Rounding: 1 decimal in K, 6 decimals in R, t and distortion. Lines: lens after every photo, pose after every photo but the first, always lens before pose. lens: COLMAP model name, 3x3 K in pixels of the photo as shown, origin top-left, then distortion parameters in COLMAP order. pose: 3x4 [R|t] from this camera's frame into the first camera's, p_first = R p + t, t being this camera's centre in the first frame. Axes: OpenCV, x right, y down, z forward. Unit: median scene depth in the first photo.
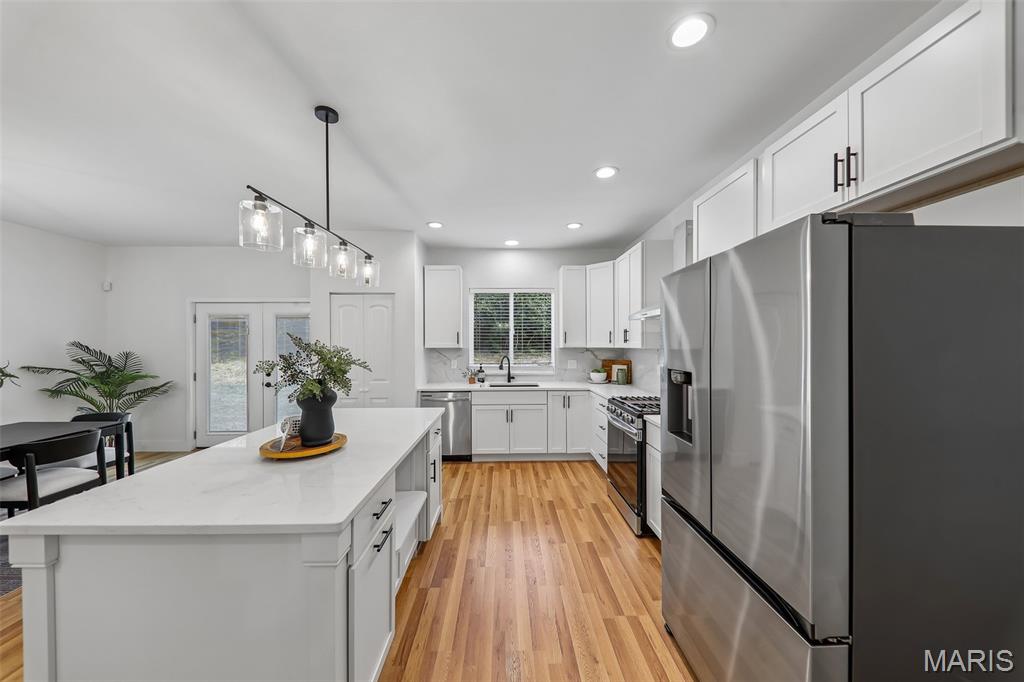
lens RADIAL K [[355.3, 0, 512.0], [0, 355.3, 341.0], [0, 0, 1]] dist [-0.011125, -0.000041]
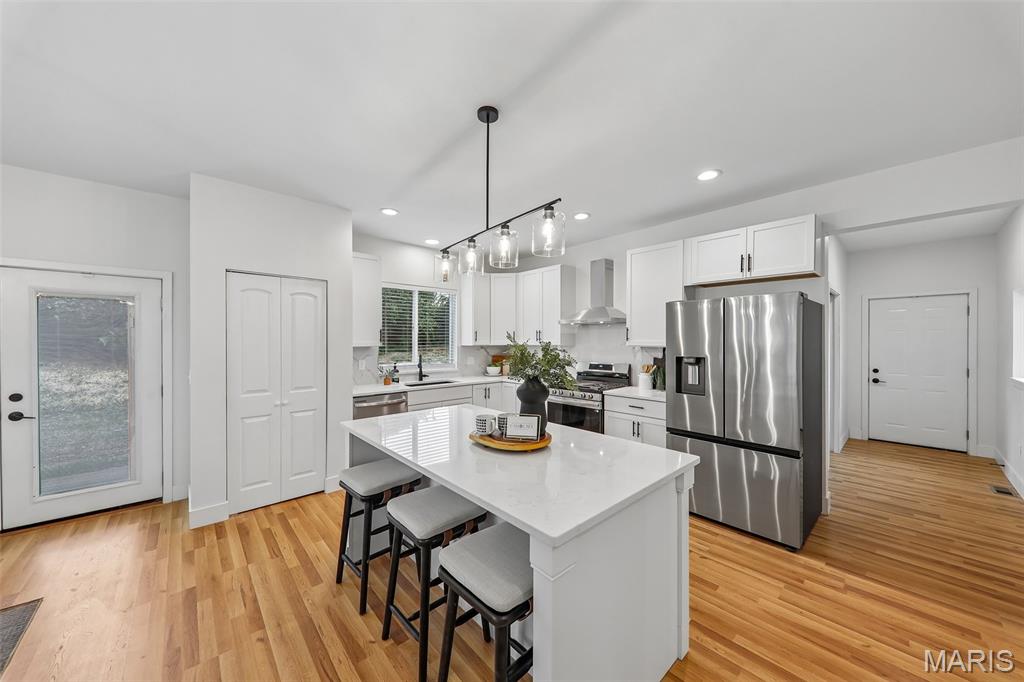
lens RADIAL K [[358.7, 0, 512.0], [0, 358.7, 341.0], [0, 0, 1]] dist [0.000839, -0.000029]
pose [[0.751228, 0.000866, 0.660042, -0.490314], [-0.005044, 0.999977, 0.004429, -0.000529], [-0.660023, -0.006656, 0.751216, 0.080093]]
